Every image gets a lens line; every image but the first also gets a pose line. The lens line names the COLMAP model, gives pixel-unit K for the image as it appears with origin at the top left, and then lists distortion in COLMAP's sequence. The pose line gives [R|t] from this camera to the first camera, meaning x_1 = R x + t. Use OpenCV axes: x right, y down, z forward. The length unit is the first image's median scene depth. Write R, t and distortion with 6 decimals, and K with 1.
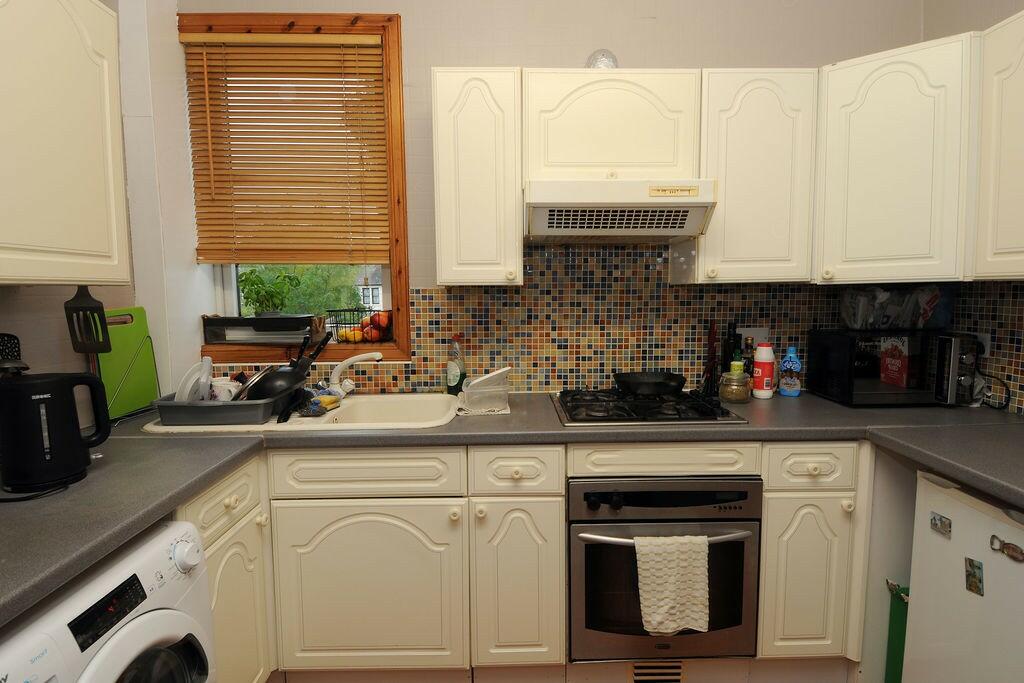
lens RADIAL K [[564.6, 0, 526.2], [0, 564.6, 345.4], [0, 0, 1]] dist [0.045414, -0.058788]
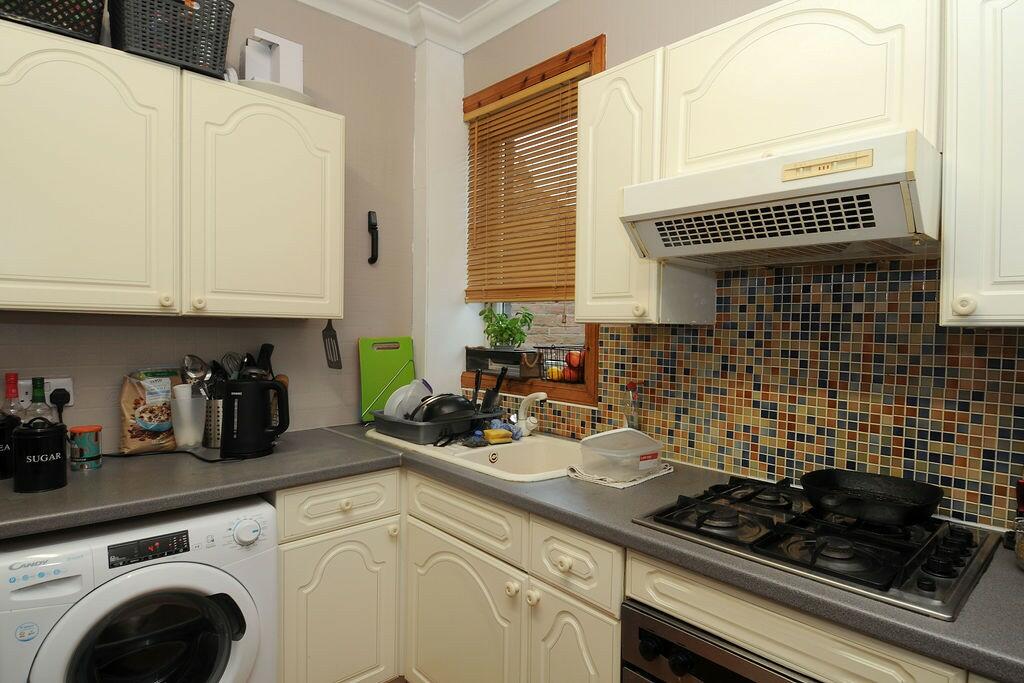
lens RADIAL K [[564.6, 0, 526.2], [0, 564.6, 345.4], [0, 0, 1]] dist [0.045414, -0.058788]
pose [[0.651403, 0.042999, -0.757512, 0.394605], [-0.095414, 0.995109, -0.025563, -0.035783], [0.752709, 0.088929, 0.652320, 0.323524]]
